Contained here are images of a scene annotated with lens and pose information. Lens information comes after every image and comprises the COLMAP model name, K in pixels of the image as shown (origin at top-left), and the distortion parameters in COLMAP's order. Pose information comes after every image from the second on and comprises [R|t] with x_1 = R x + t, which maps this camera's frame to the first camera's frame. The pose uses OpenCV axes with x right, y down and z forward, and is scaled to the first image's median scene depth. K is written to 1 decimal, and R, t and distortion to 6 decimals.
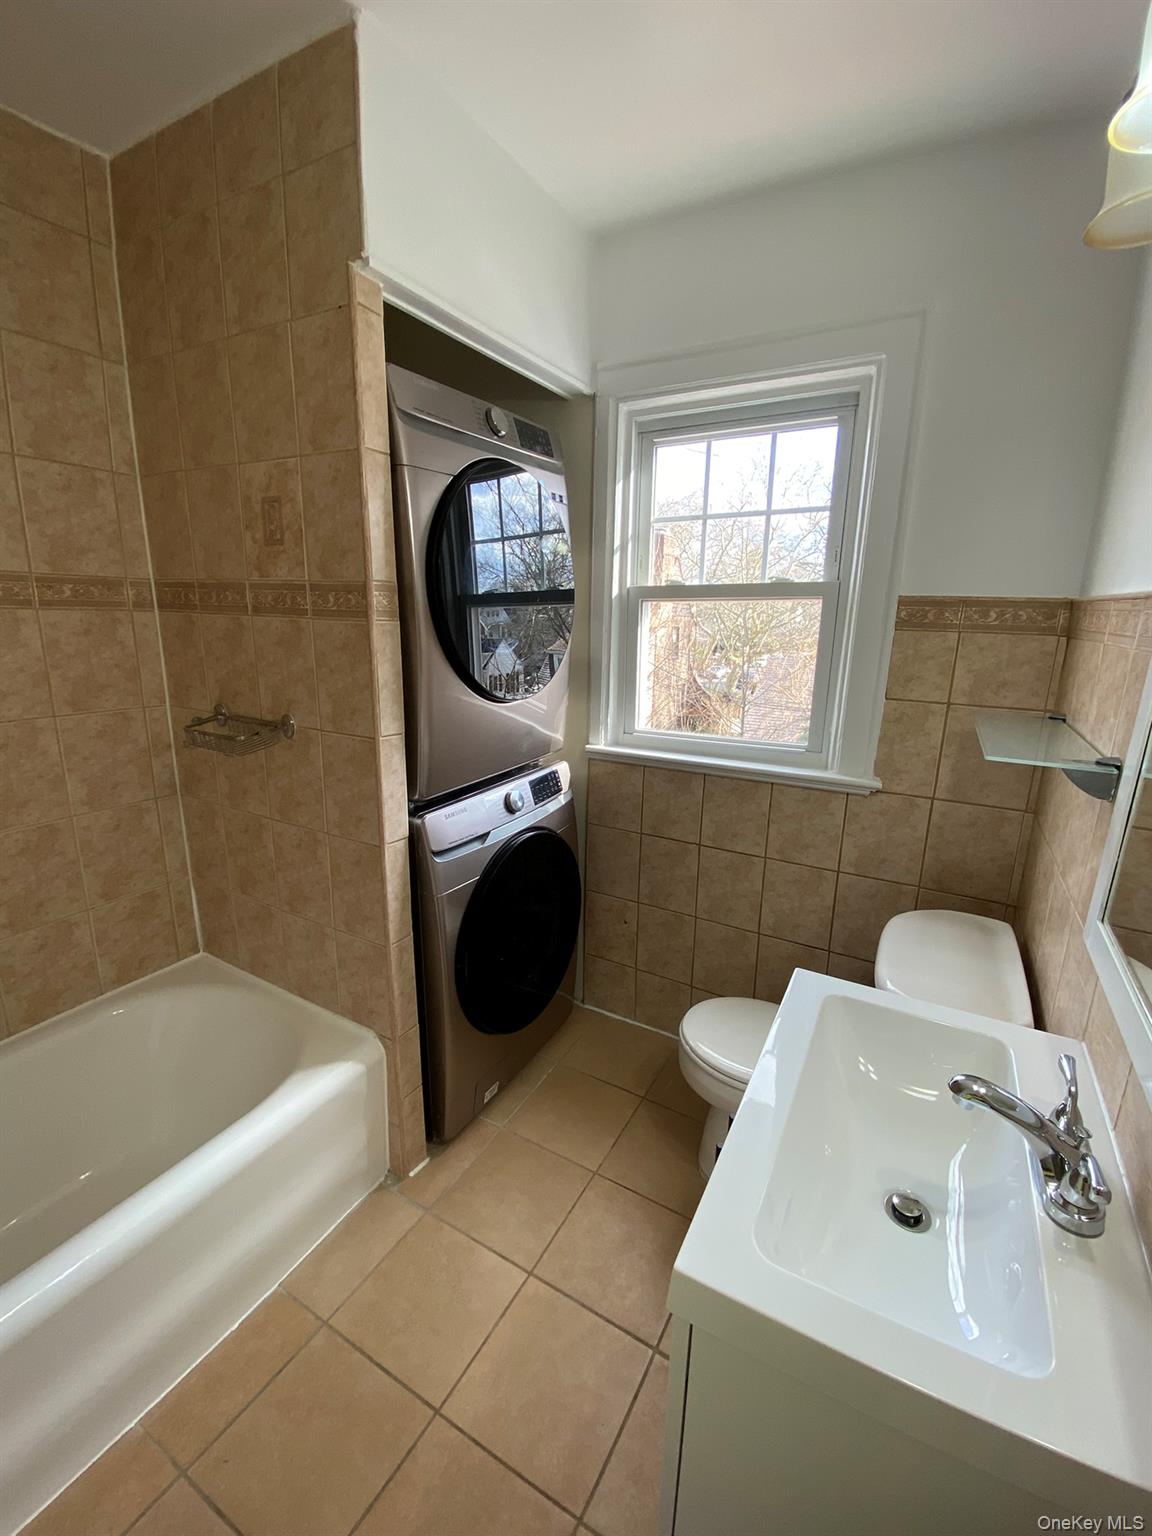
lens RADIAL K [[625.0, 0, 580.0], [0, 625.0, 764.4], [0, 0, 1]] dist [0.033738, -0.028316]
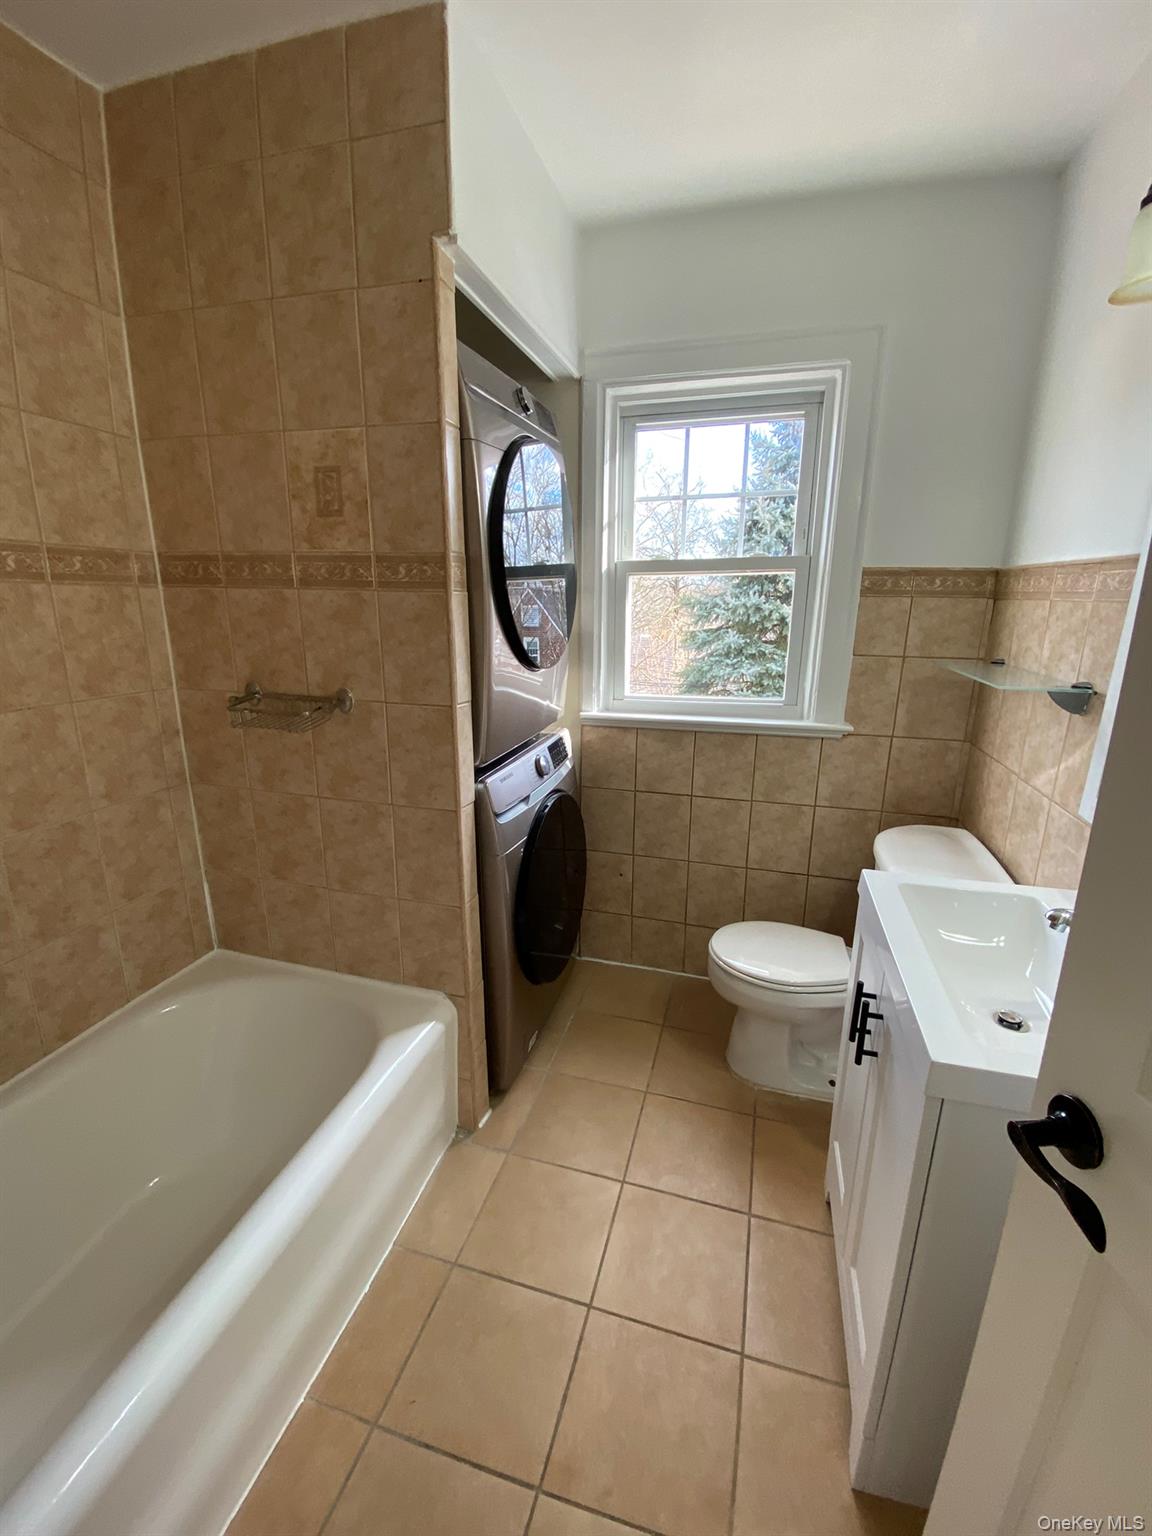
lens RADIAL K [[625.0, 0, 580.0], [0, 625.0, 764.4], [0, 0, 1]] dist [0.033738, -0.028316]
pose [[0.973247, -0.070998, 0.218515, -0.313574], [0.065675, 0.997343, 0.031537, 0.031905], [-0.220174, -0.016343, 0.975324, -0.051073]]
